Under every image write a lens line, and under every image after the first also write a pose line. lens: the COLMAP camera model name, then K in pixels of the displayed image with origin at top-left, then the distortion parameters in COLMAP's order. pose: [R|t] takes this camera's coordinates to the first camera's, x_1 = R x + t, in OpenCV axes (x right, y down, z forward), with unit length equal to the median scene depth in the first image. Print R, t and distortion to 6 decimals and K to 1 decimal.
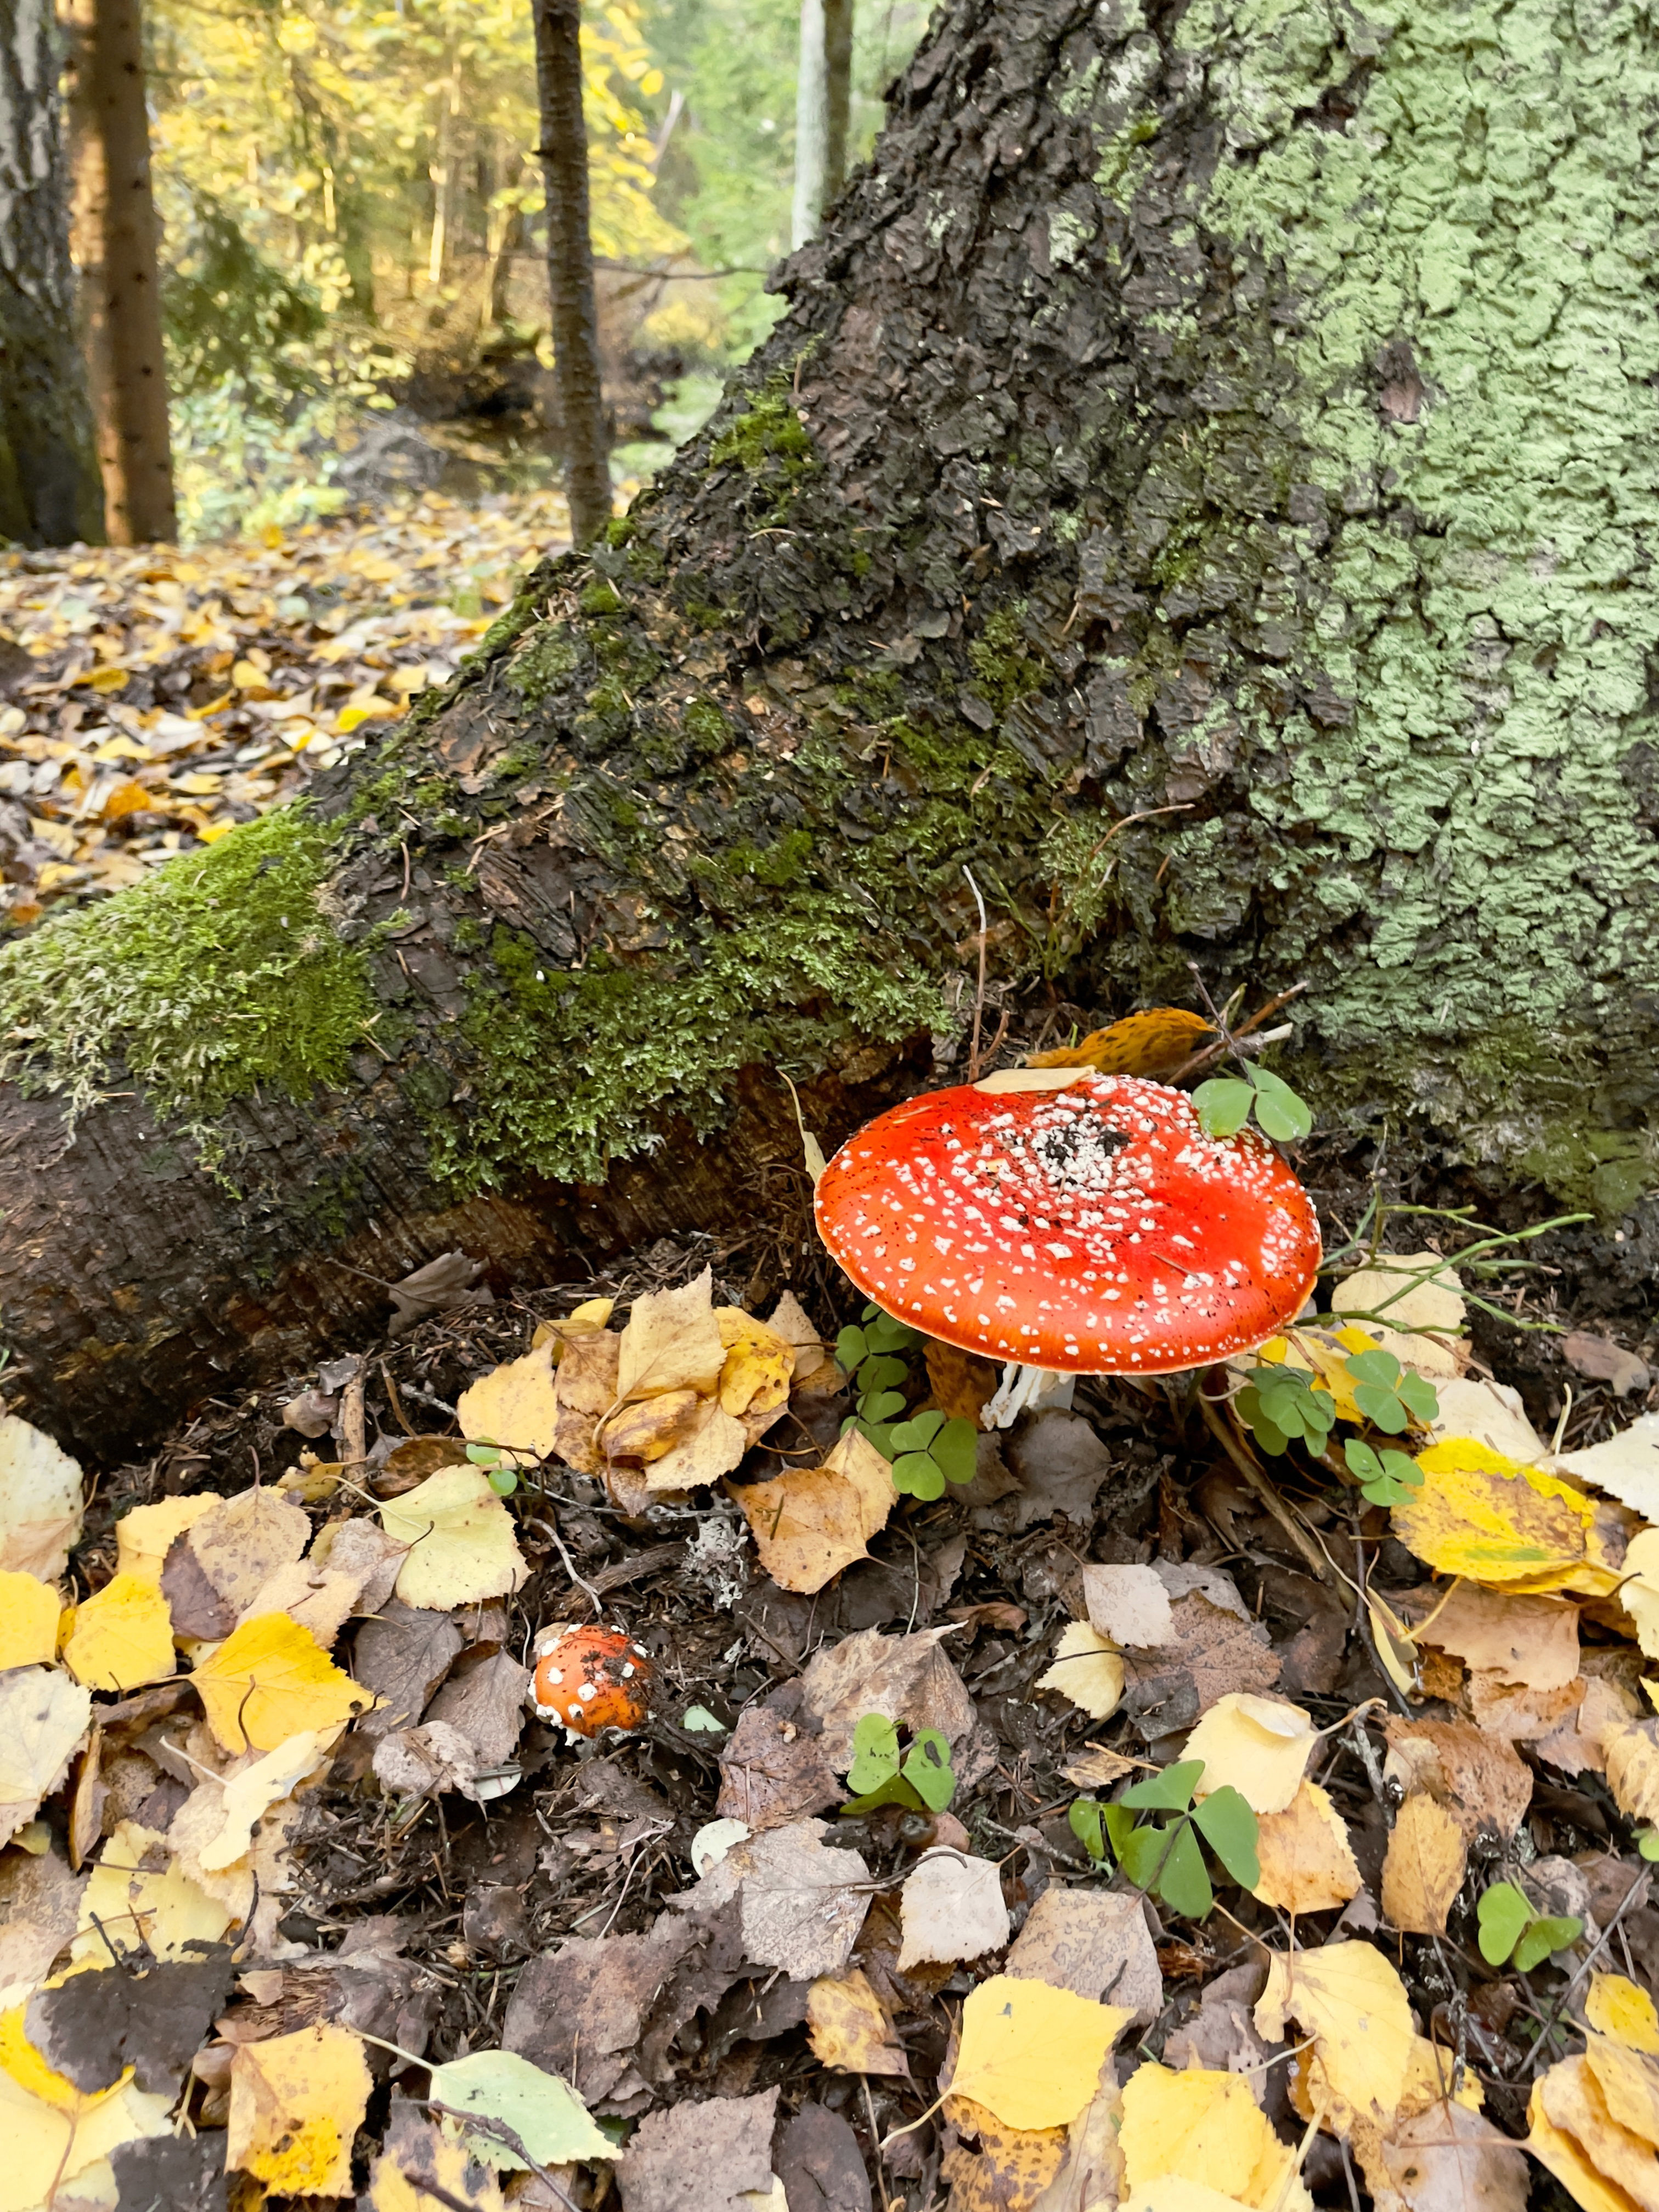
lens RADIAL K [[1660.2, 0, 829.5], [0, 1660.2, 1106.0], [0, 0, 1]] dist [0.107956, -0.220655]
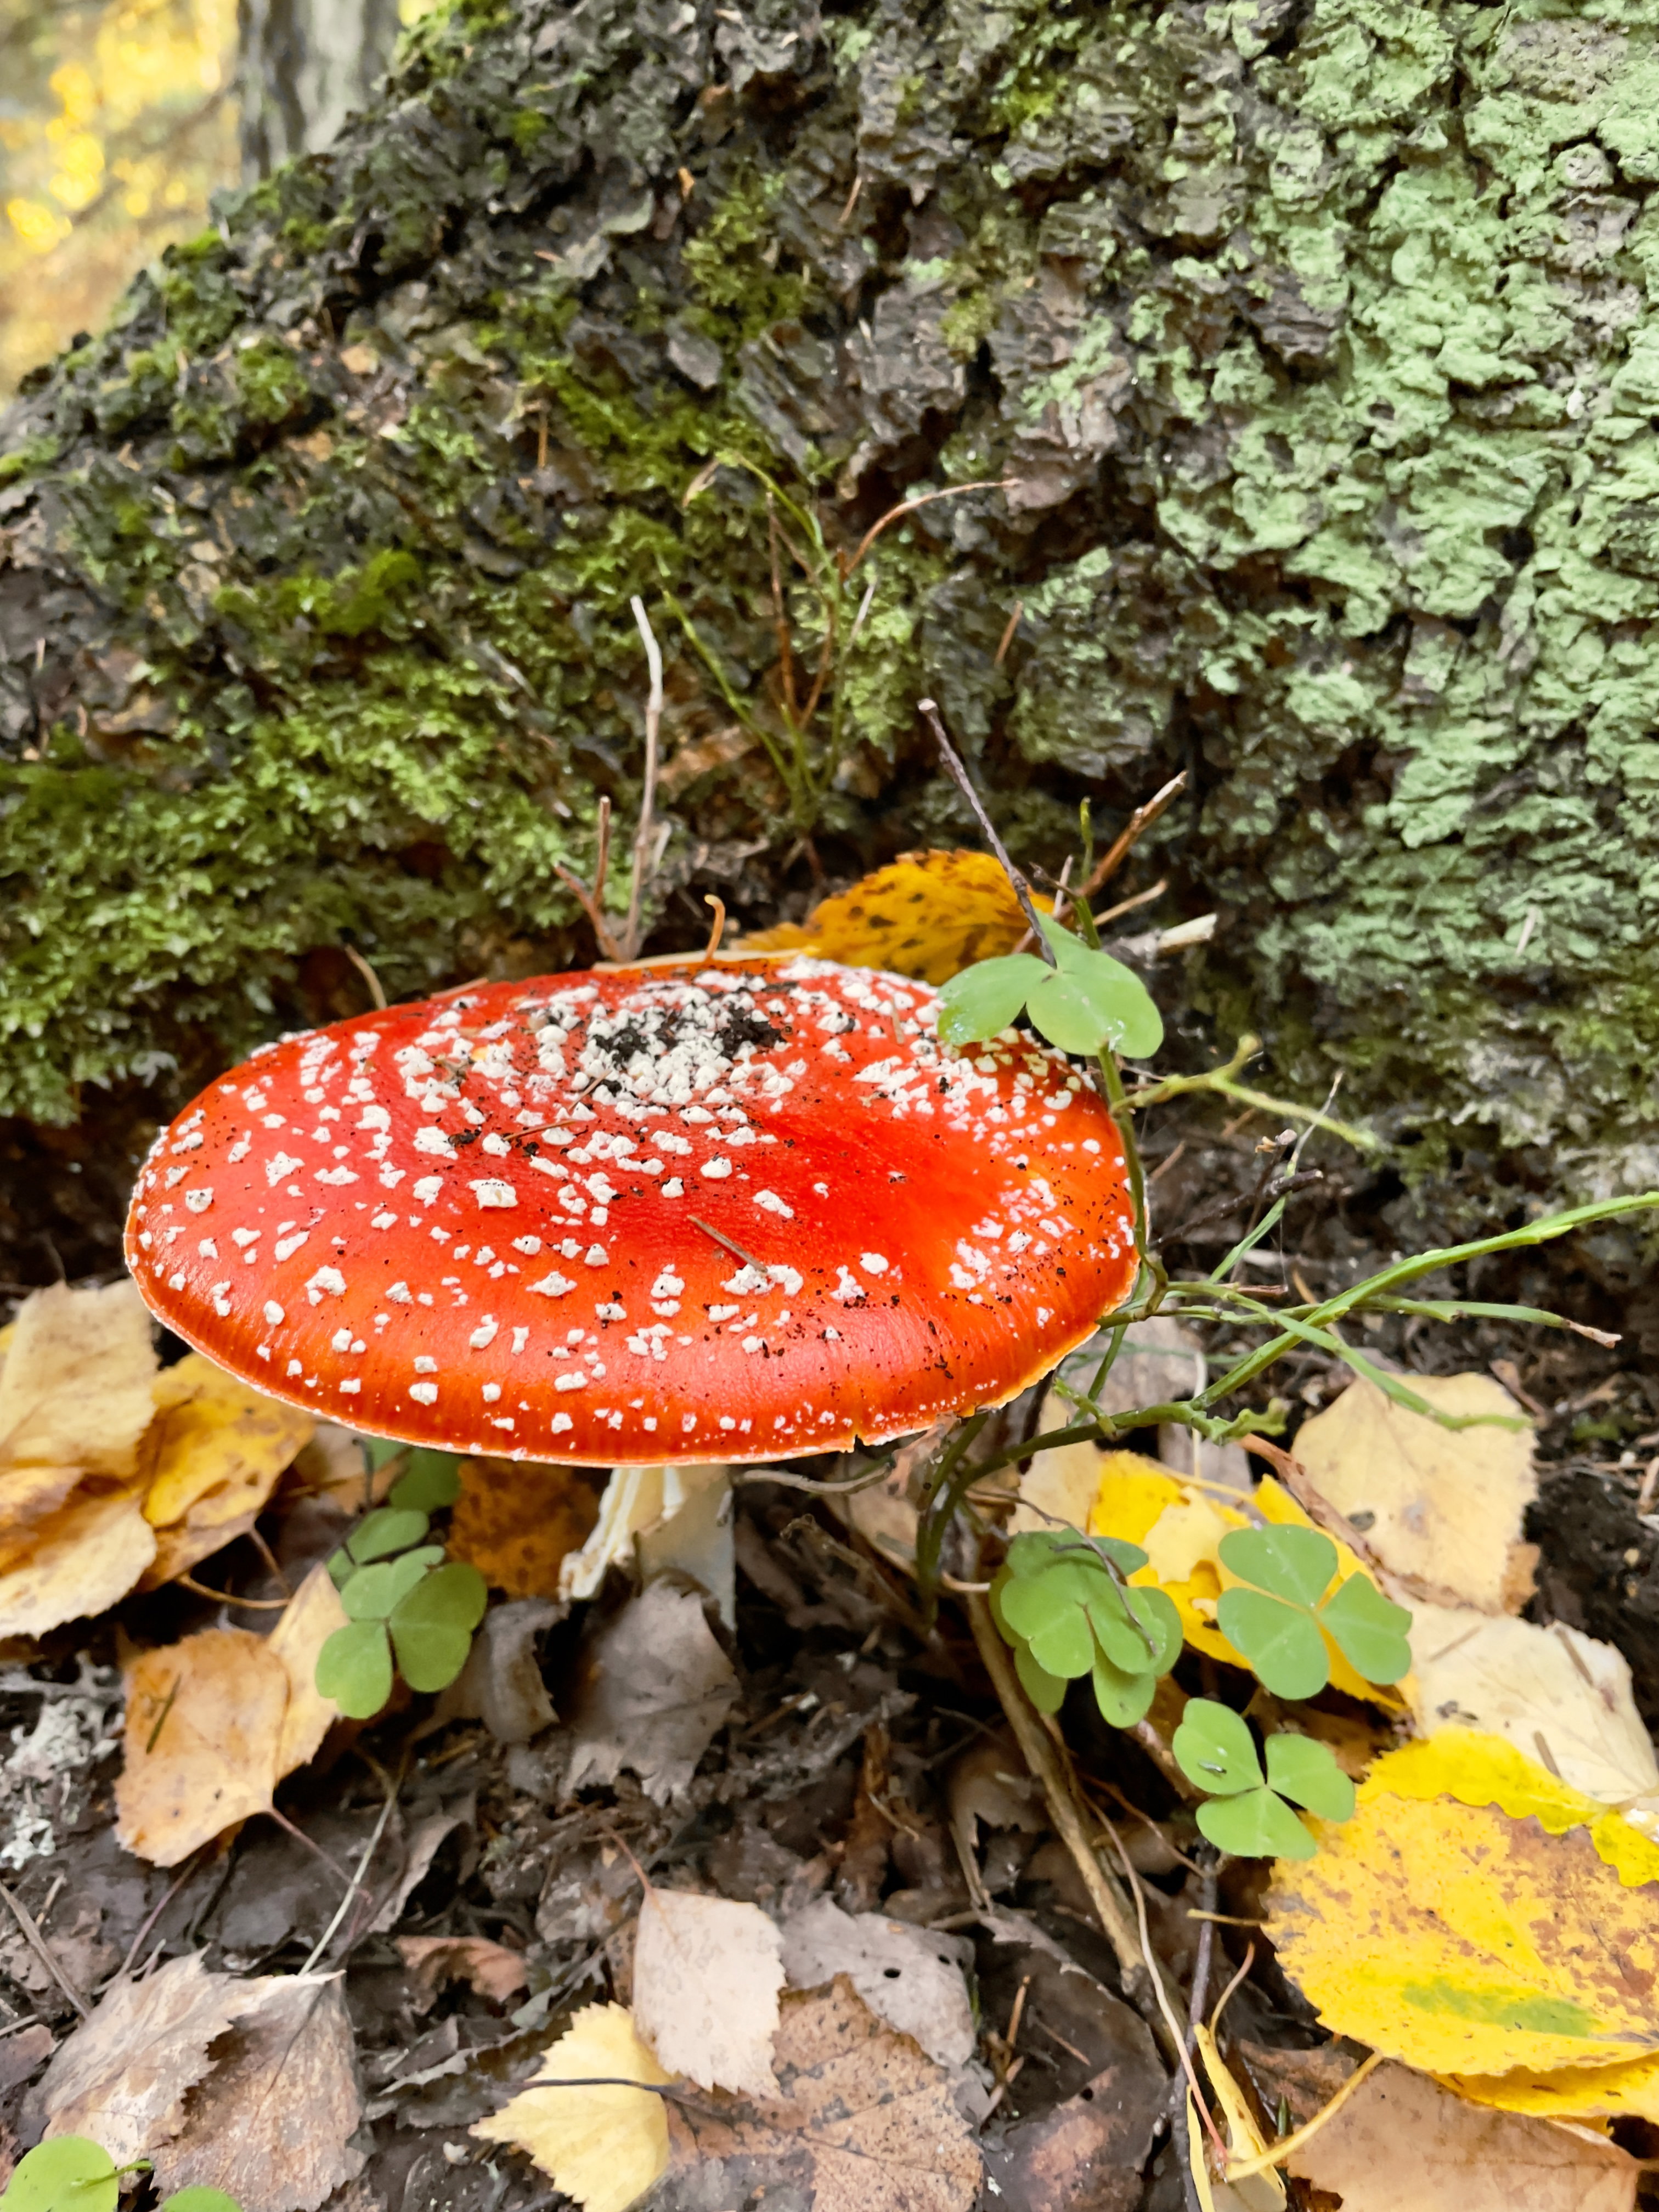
lens RADIAL K [[1700.6, 0, 805.0], [0, 1700.6, 1115.6], [0, 0, 1]] dist [0.068337, -0.118752]
pose [[0.980989, 0.073513, -0.179601, 0.257503], [-0.093690, 0.989882, -0.106567, 0.090188], [0.169950, 0.121368, 0.977950, 0.451198]]
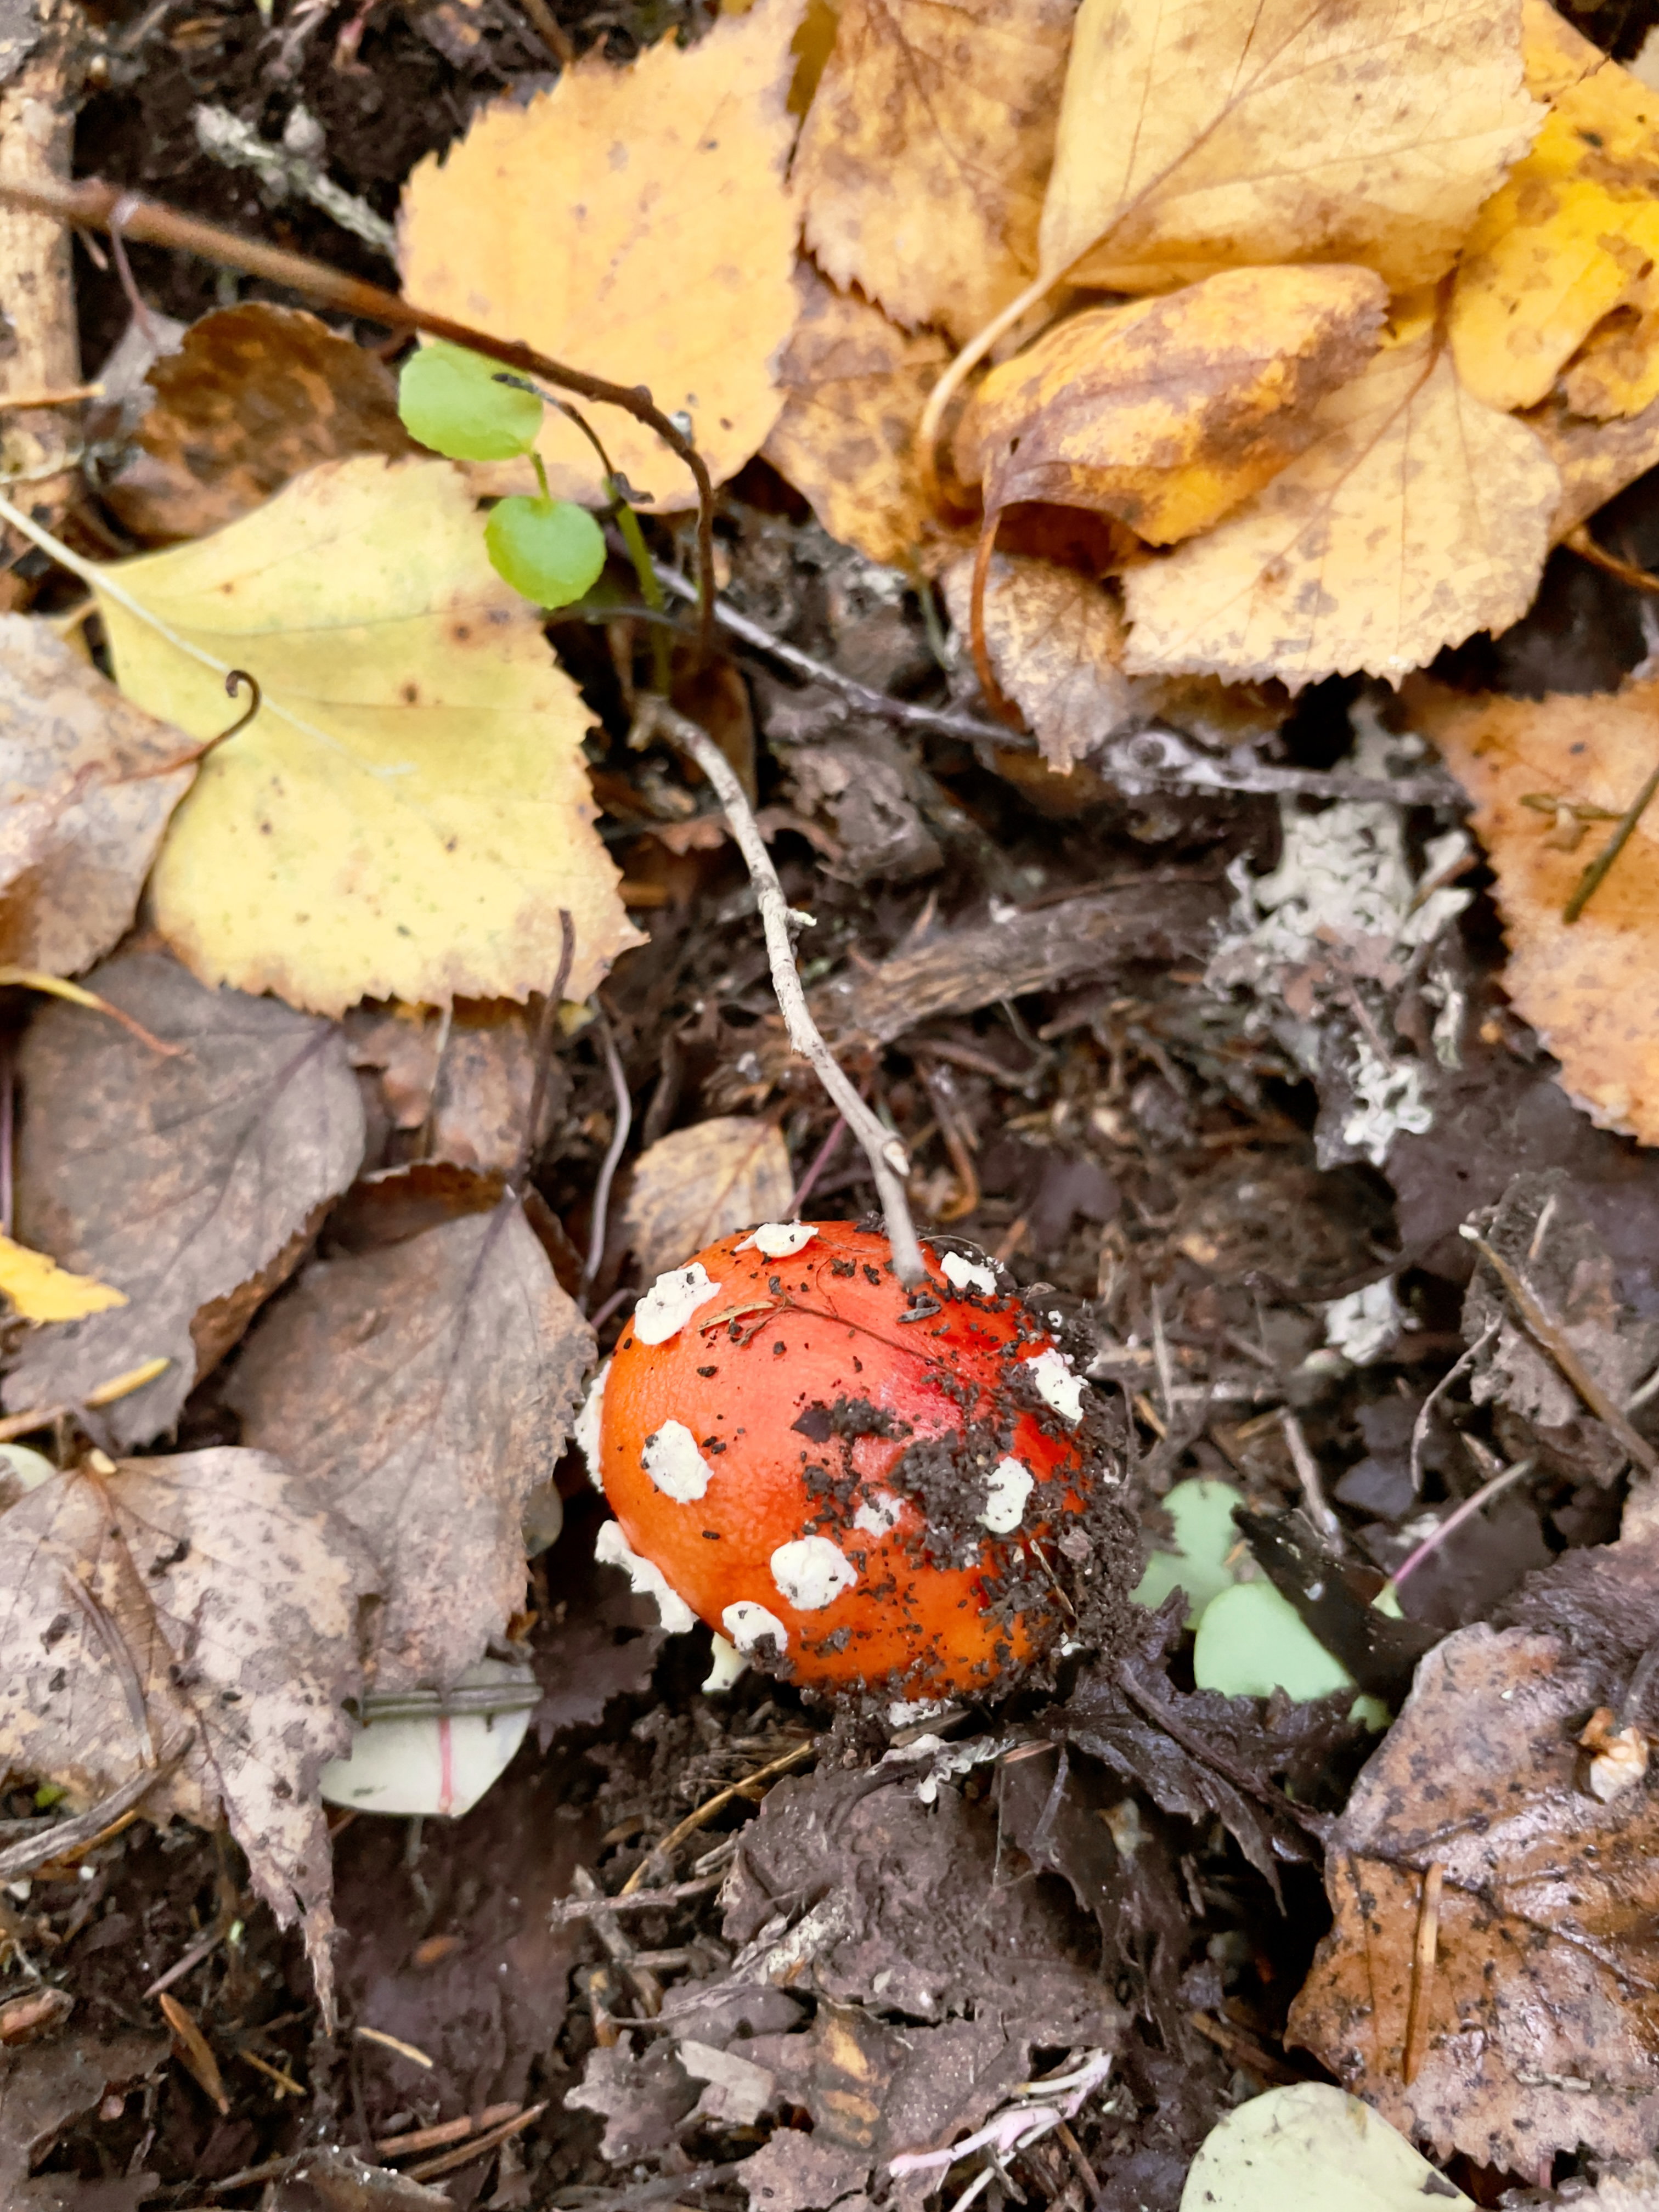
lens RADIAL K [[1681.7, 0, 829.5], [0, 1681.7, 1106.0], [0, 0, 1]] dist [0.042329, -0.113763]
pose [[0.980768, 0.165383, -0.103644, -0.112119], [-0.094436, 0.866838, 0.489565, 0.164585], [0.170808, -0.470362, 0.865785, 0.728415]]
